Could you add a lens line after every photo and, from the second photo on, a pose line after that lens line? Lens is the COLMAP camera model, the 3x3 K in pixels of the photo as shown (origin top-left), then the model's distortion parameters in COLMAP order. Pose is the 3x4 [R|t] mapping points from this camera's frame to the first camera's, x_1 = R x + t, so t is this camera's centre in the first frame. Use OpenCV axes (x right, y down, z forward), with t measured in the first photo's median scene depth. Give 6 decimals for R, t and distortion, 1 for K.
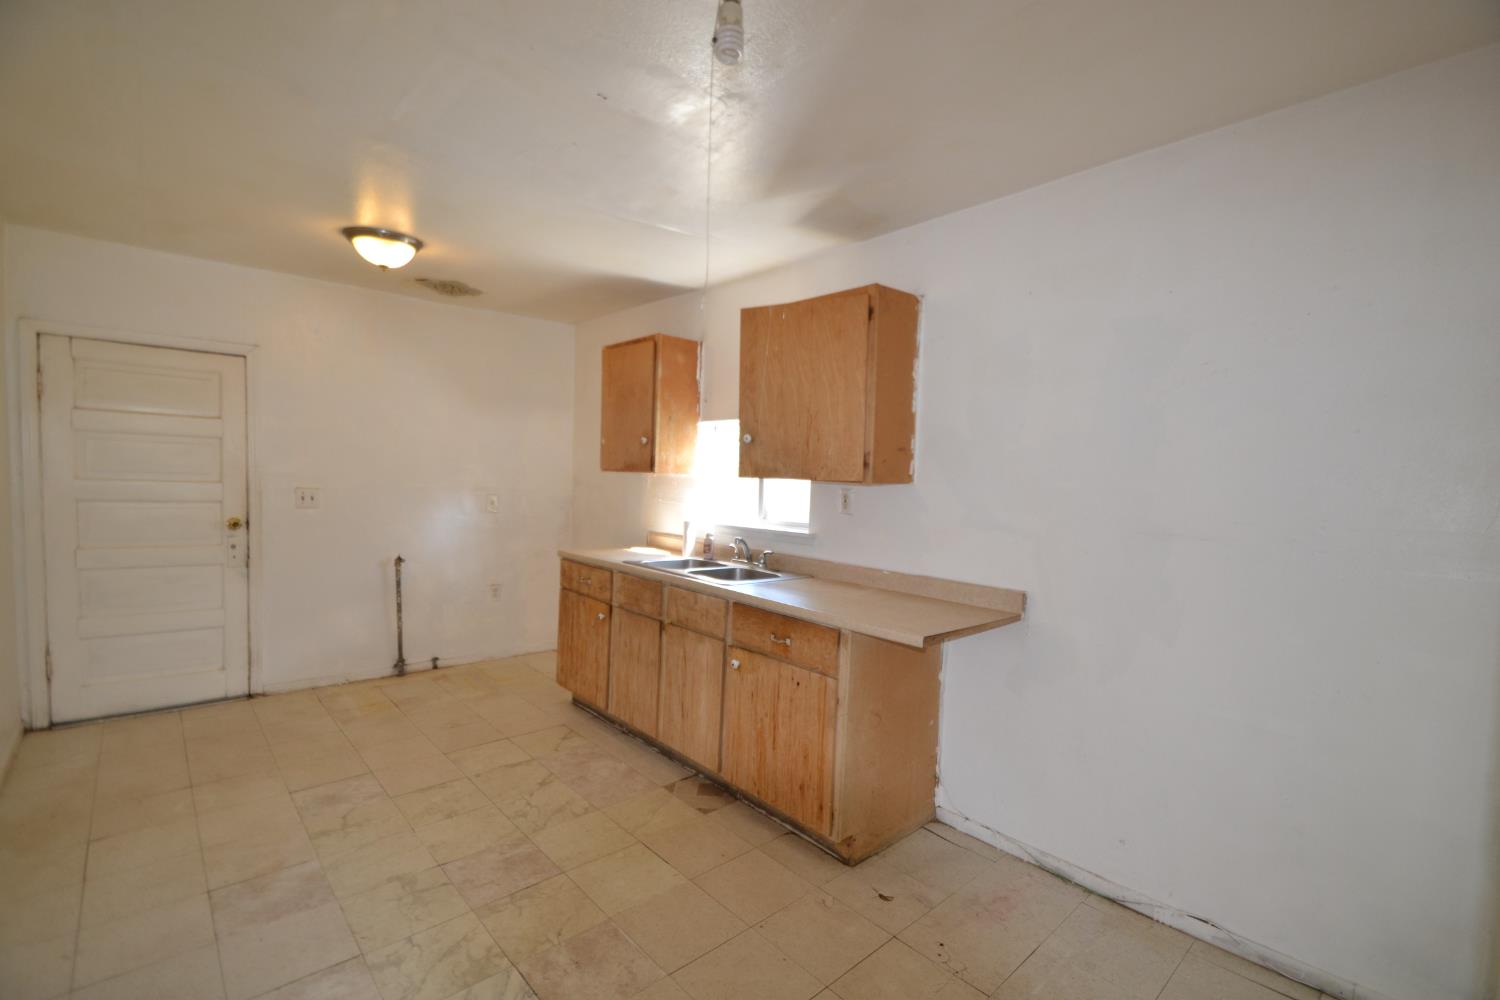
lens RADIAL K [[677.2, 0, 751.2], [0, 677.2, 503.9], [0, 0, 1]] dist [-0.000434, -0.000923]
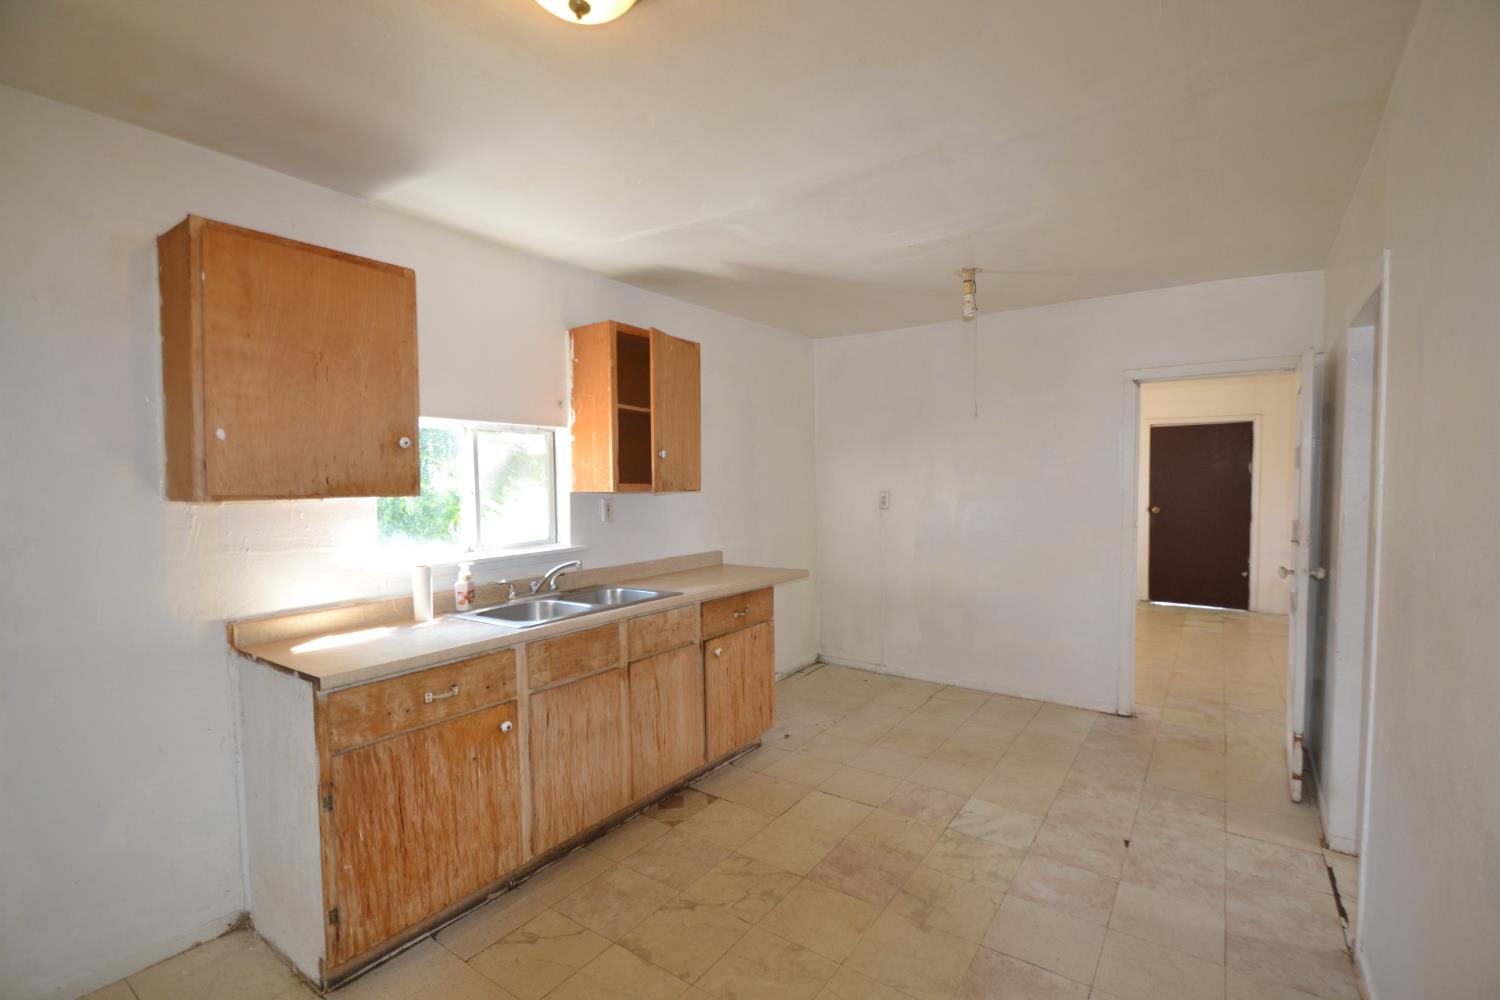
lens RADIAL K [[677.2, 0, 751.2], [0, 677.2, 503.9], [0, 0, 1]] dist [-0.000434, -0.000923]
pose [[-0.231634, -0.060064, 0.970947, -1.063797], [0.049370, 0.996080, 0.073396, -0.090342], [-0.971549, 0.064936, -0.227761, 1.110261]]
